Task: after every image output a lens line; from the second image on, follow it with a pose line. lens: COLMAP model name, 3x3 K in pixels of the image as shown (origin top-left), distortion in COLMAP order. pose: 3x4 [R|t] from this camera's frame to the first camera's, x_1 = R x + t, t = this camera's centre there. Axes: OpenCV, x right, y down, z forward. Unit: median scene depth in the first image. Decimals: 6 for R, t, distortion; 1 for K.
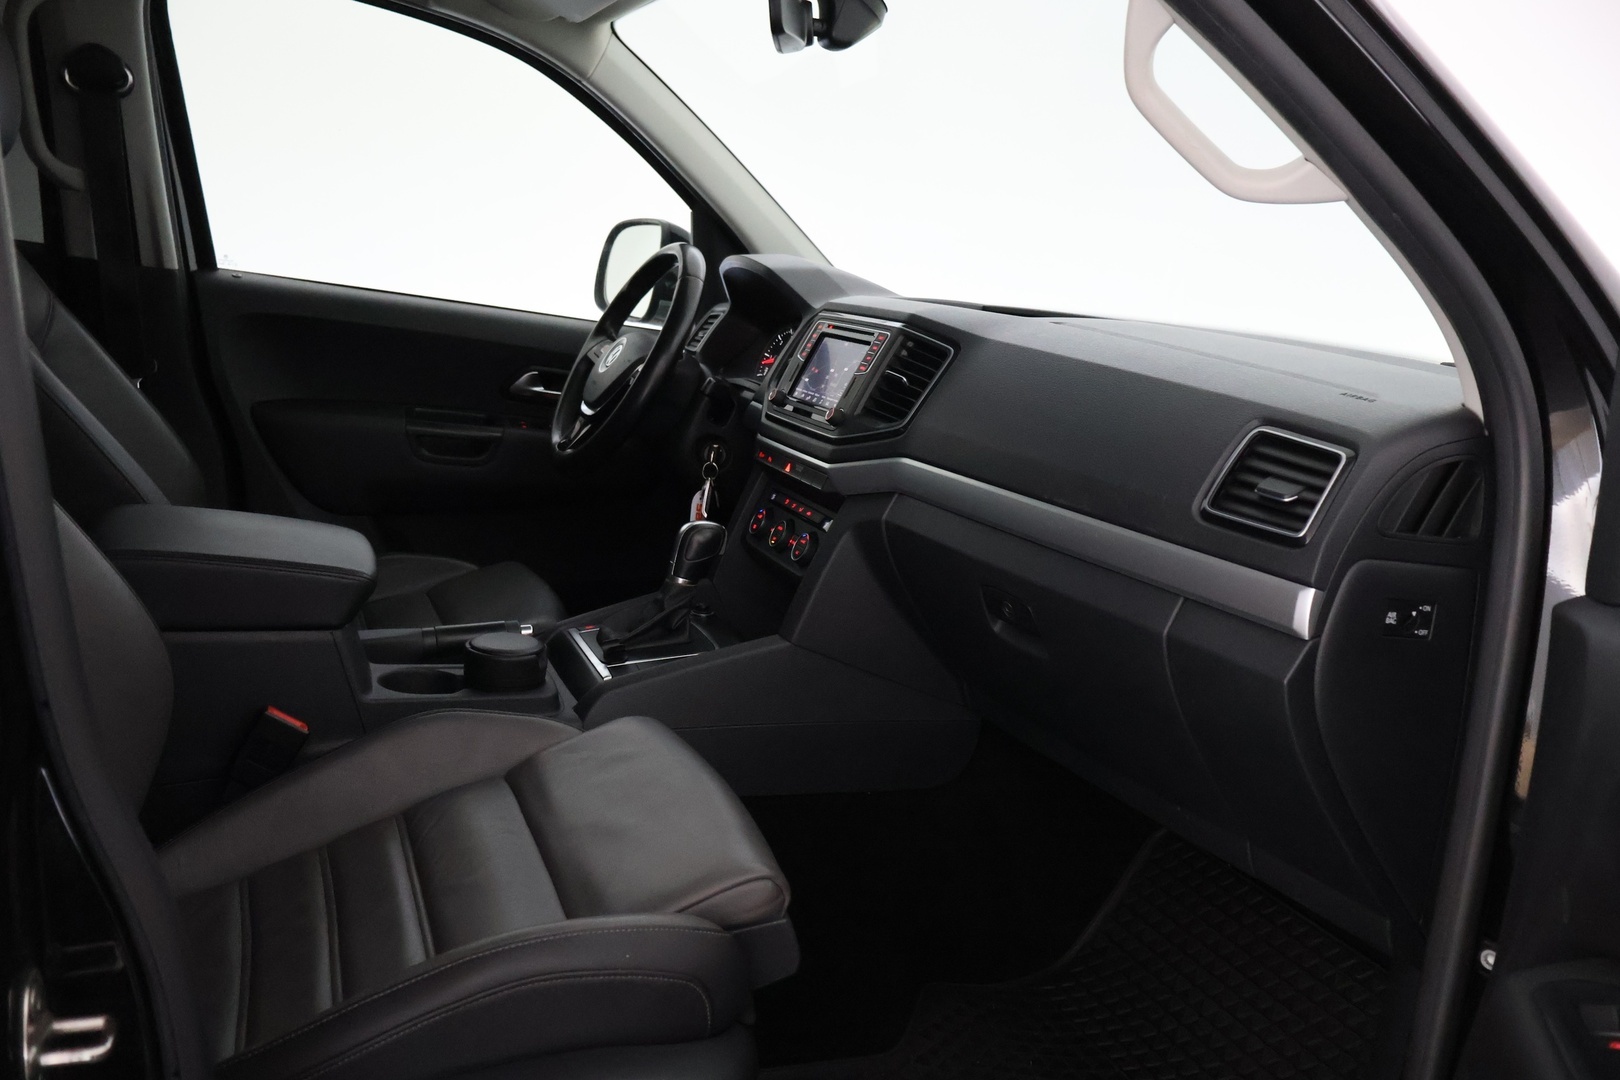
lens RADIAL K [[1354.2, 0, 810.0], [0, 1354.2, 540.0], [0, 0, 1]] dist [-0.003788, -0.000840]
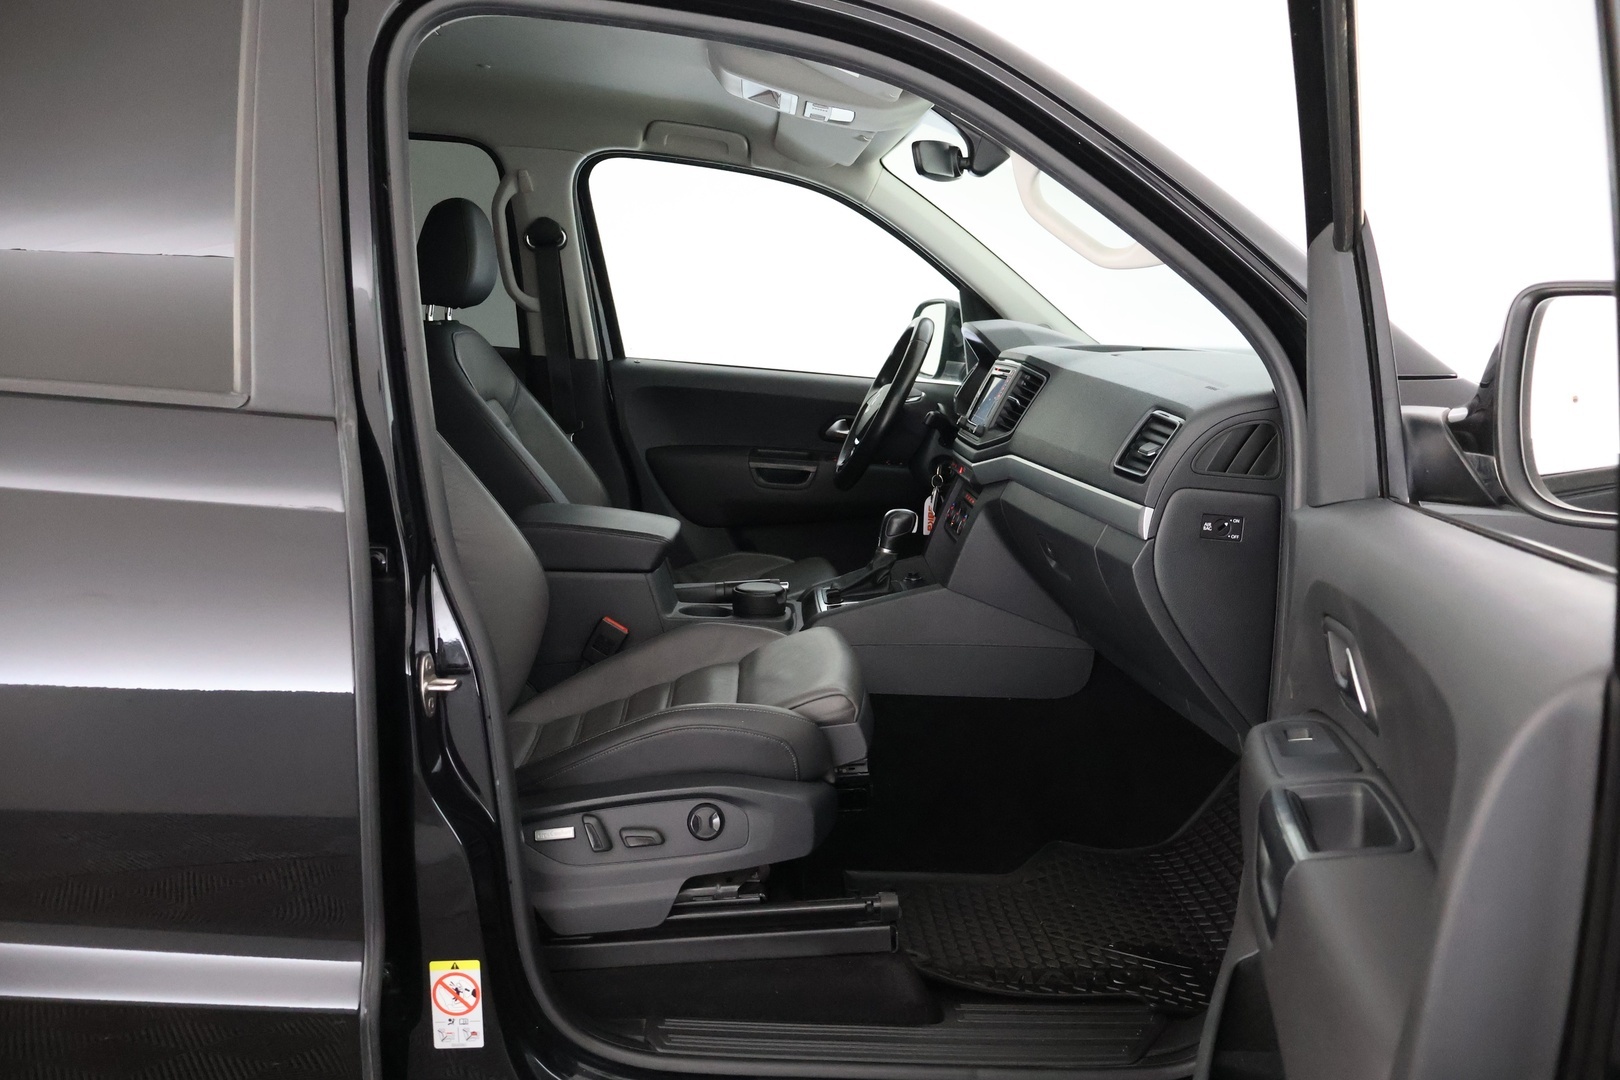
lens RADIAL K [[1278.0, 0, 810.0], [0, 1278.0, 540.0], [0, 0, 1]] dist [0.000686, -0.000580]
pose [[0.943654, -0.018035, -0.330443, 0.294993], [0.003725, 0.999030, -0.043888, 0.082971], [0.330913, 0.040184, 0.942805, -0.326683]]
